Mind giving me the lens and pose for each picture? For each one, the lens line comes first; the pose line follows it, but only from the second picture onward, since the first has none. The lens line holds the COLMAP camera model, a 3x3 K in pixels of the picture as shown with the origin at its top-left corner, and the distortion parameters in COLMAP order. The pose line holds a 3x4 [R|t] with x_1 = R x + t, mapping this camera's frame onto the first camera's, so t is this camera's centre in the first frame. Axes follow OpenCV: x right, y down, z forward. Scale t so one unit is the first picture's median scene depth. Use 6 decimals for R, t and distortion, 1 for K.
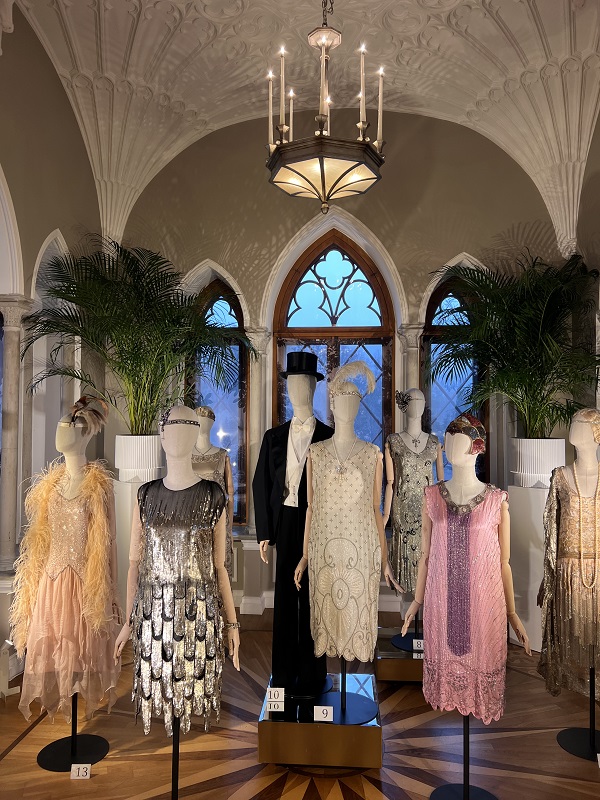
lens RADIAL K [[615.5, 0, 300.0], [0, 615.5, 400.0], [0, 0, 1]] dist [0.010924, -0.003010]
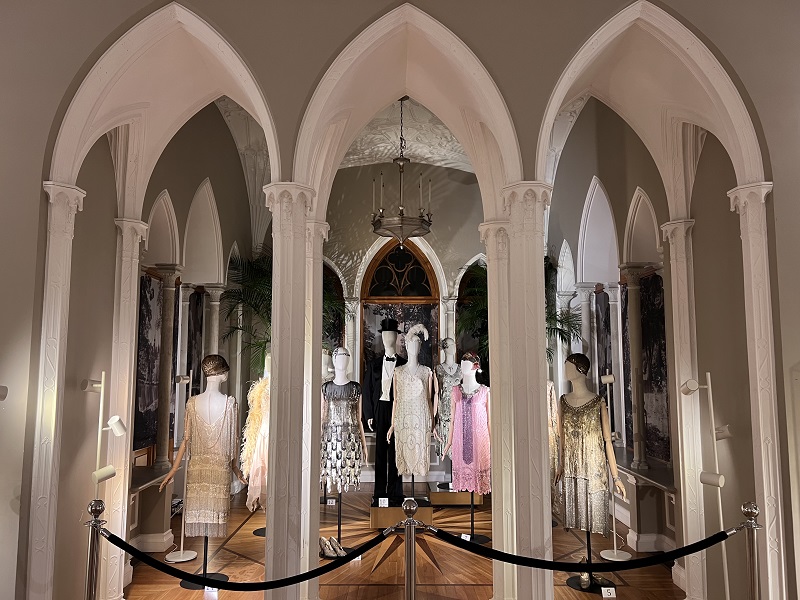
lens RADIAL K [[615.5, 0, 400.0], [0, 615.5, 300.0], [0, 0, 1]] dist [0.010924, -0.003010]
pose [[0.996505, 0.005577, 0.083345, -0.139055], [0.000468, 0.997380, -0.072339, -0.000307], [-0.083530, 0.072126, 0.993892, -1.009790]]
